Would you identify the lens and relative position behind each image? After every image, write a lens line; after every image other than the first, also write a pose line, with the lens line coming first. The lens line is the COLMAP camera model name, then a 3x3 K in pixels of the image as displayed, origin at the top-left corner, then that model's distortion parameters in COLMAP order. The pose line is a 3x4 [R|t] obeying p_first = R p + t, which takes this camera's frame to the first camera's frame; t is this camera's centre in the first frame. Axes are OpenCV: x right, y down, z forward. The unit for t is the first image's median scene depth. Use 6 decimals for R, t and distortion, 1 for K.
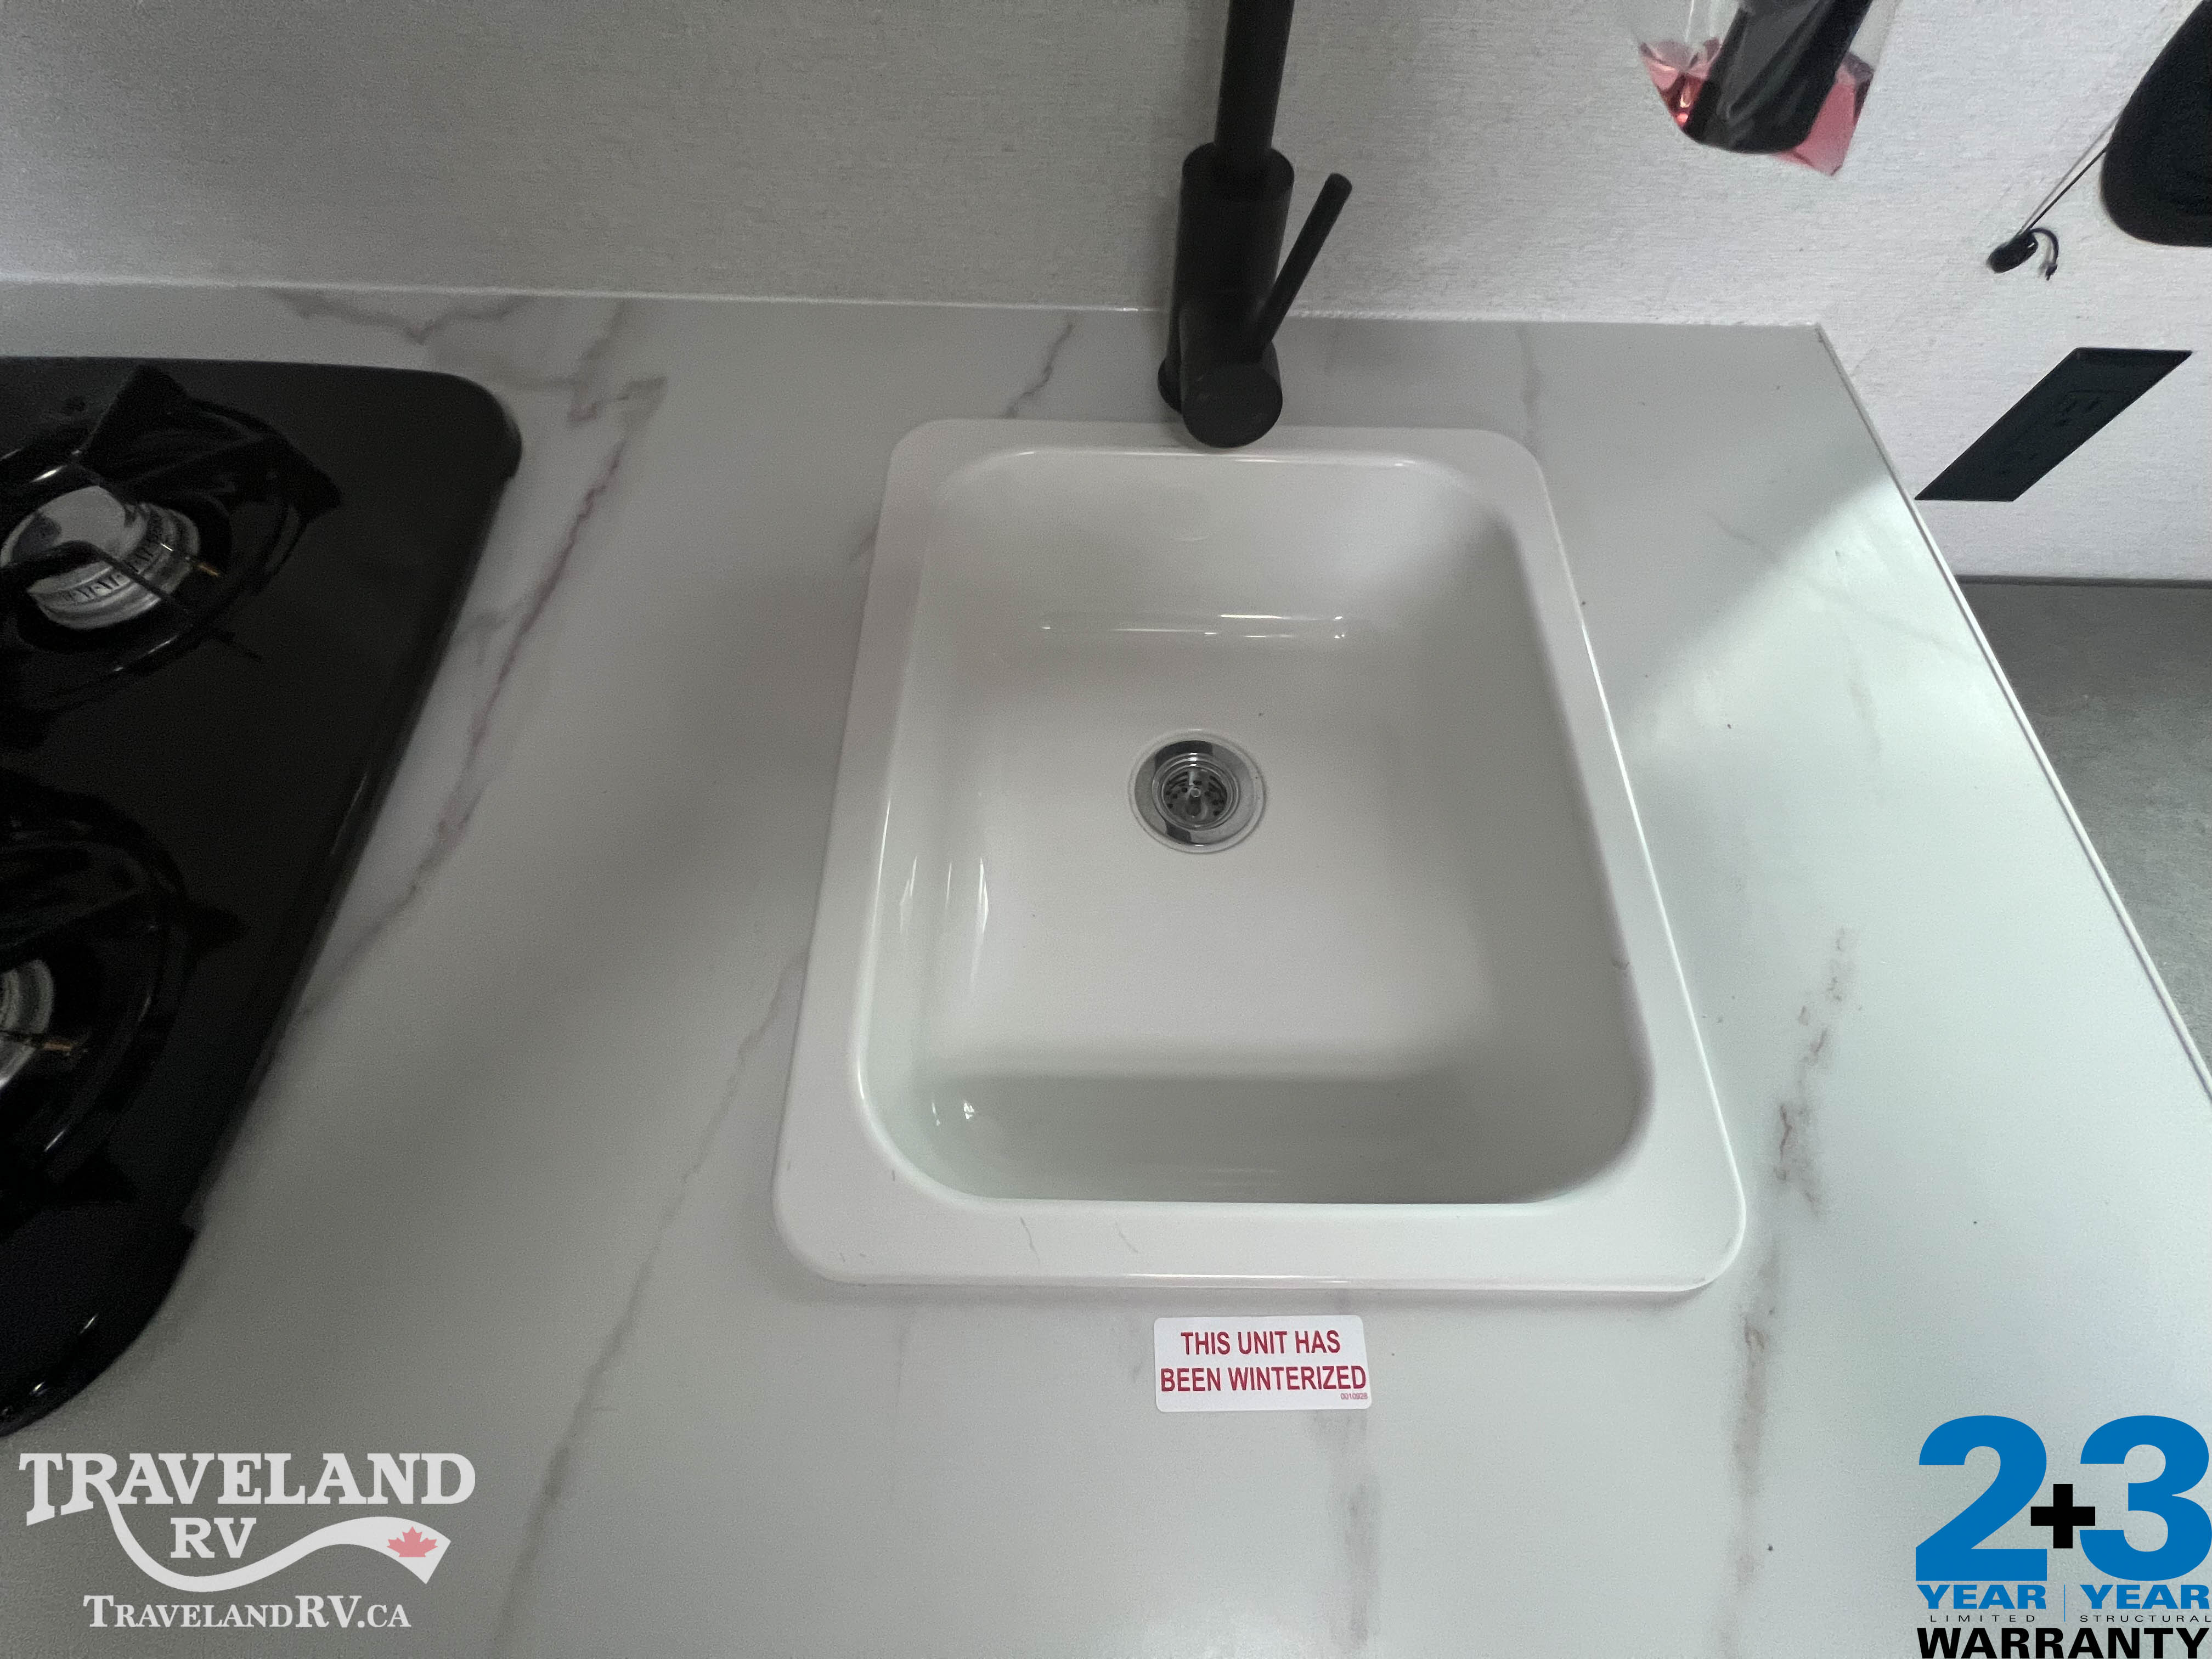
lens RADIAL K [[884.0, 0, 1106.0], [0, 884.0, 829.5], [0, 0, 1]] dist [0.000200, 0.000779]
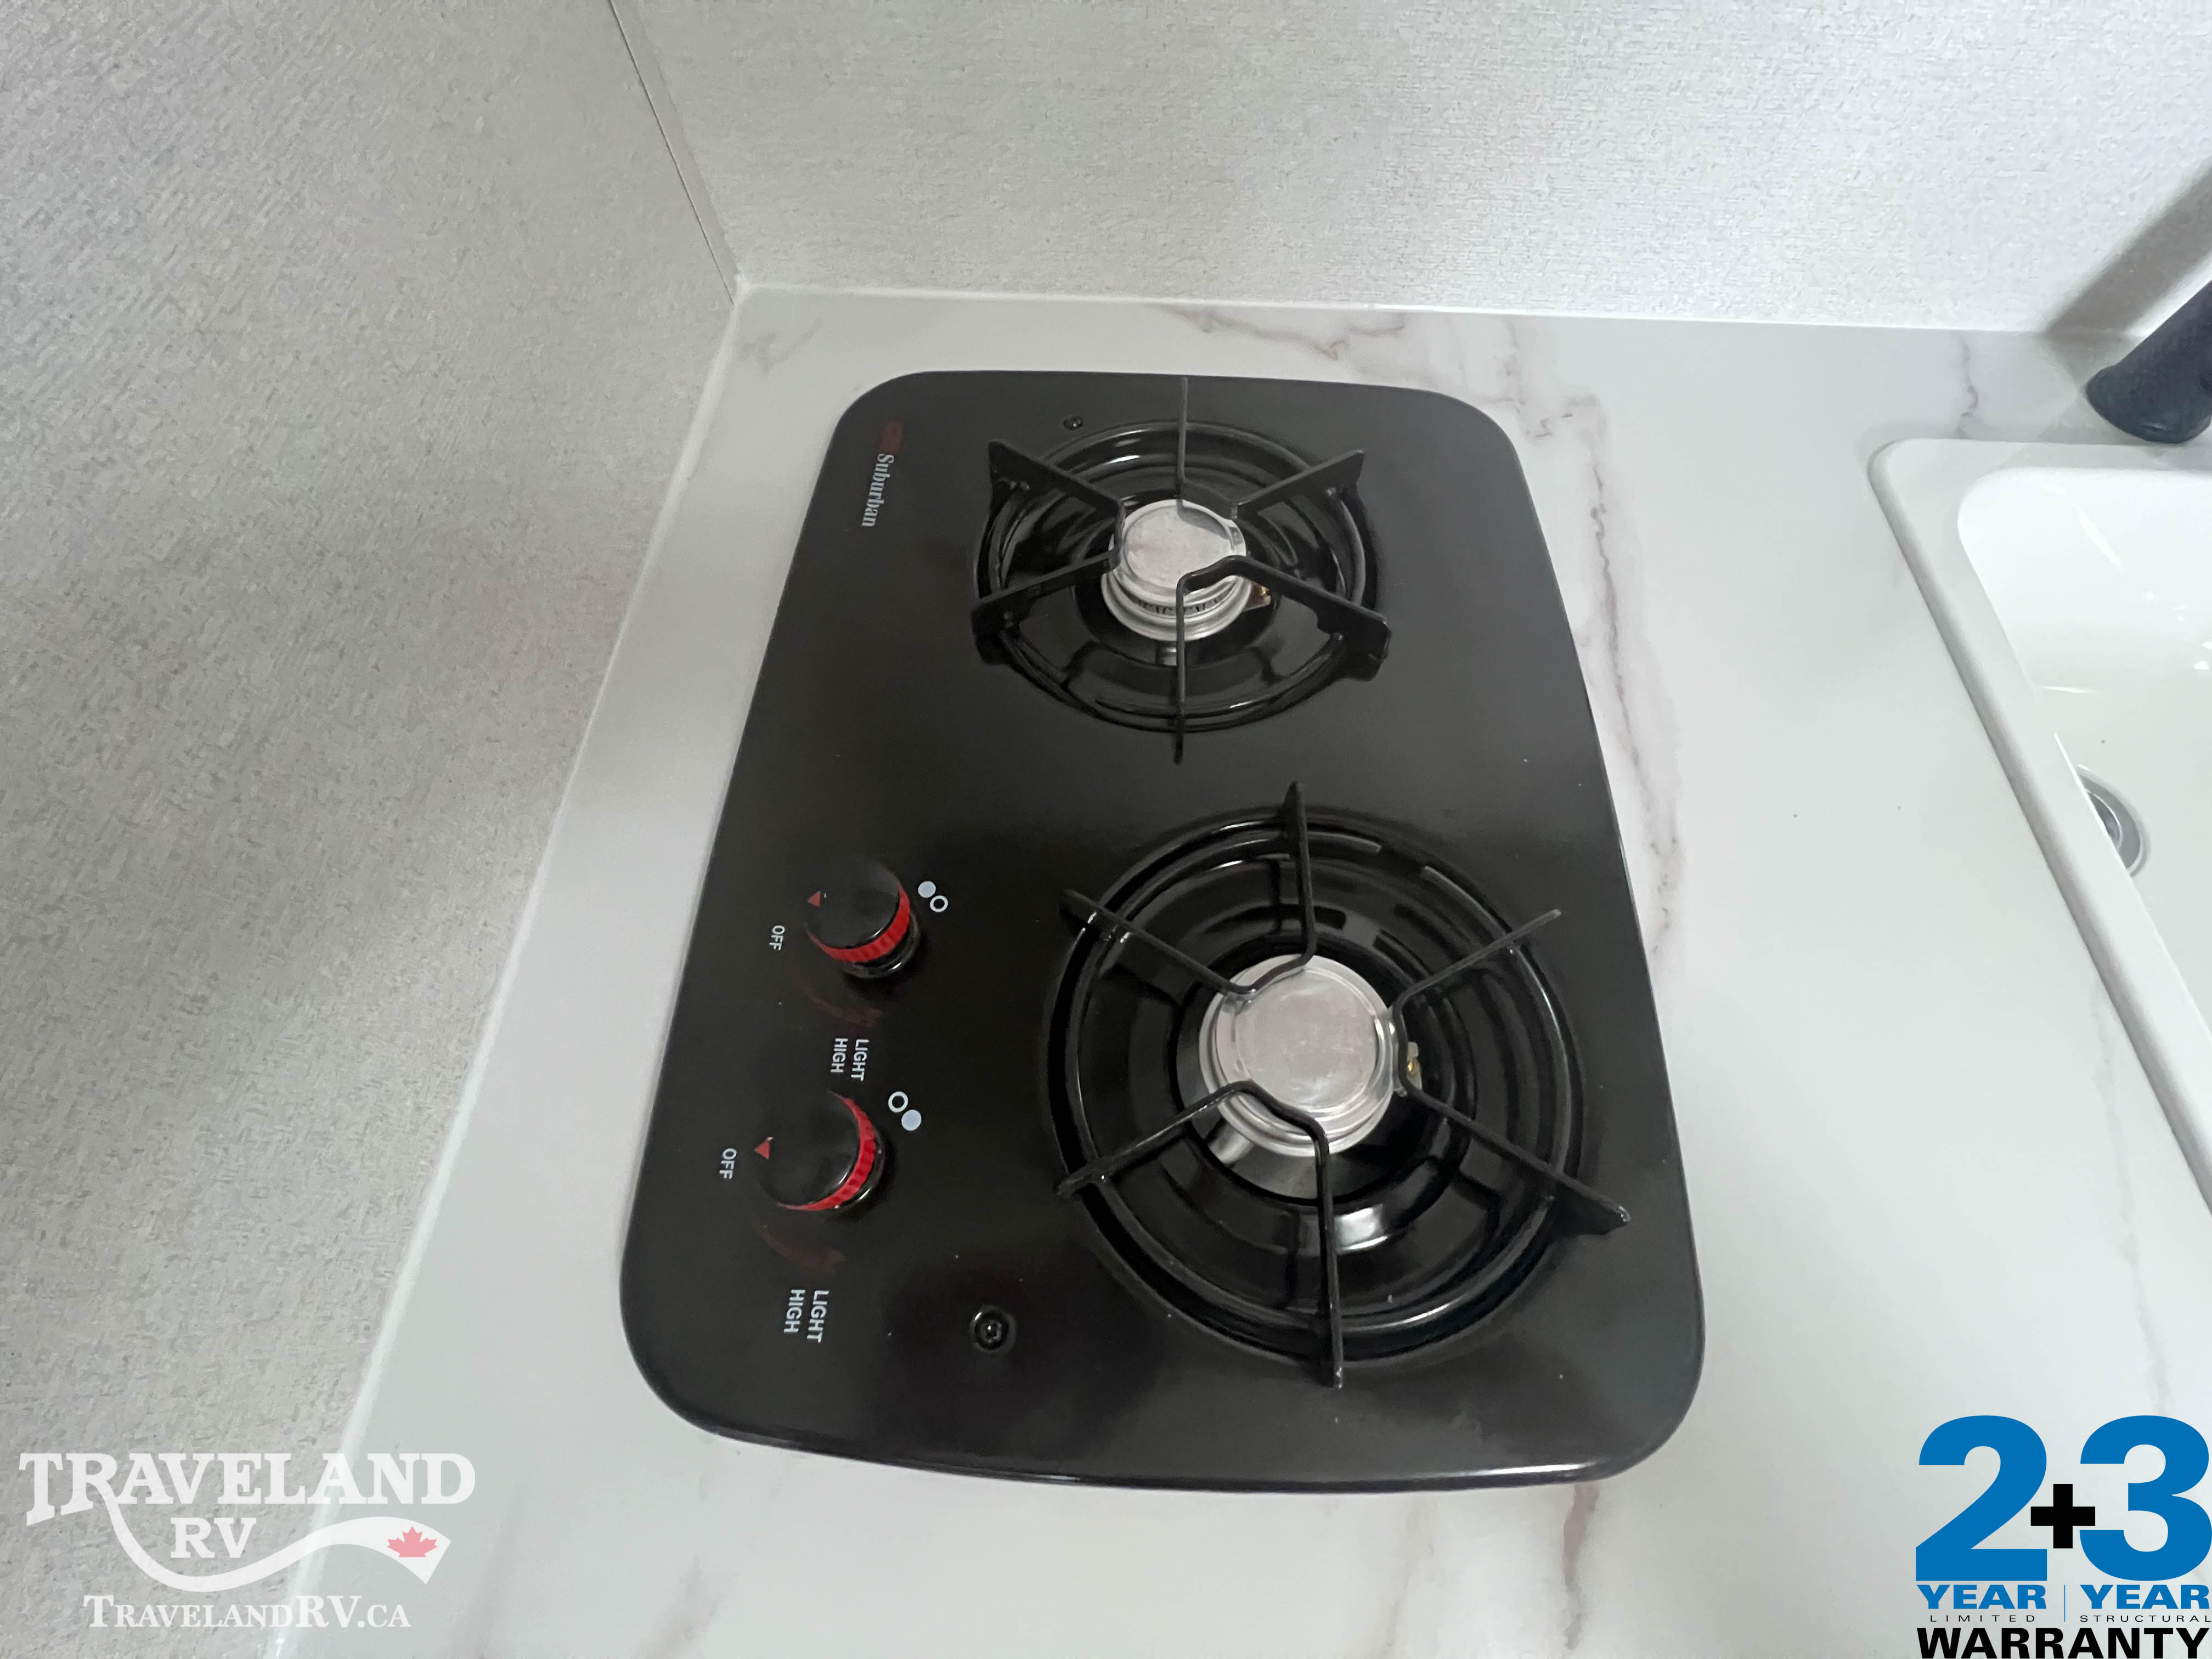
lens RADIAL K [[884.0, 0, 1106.0], [0, 884.0, 829.5], [0, 0, 1]] dist [0.000200, 0.000779]
pose [[0.999981, 0.003690, 0.005007, -1.014631], [-0.003687, 0.999993, -0.000548, -0.015914], [-0.005009, 0.000530, 0.999987, 0.001248]]
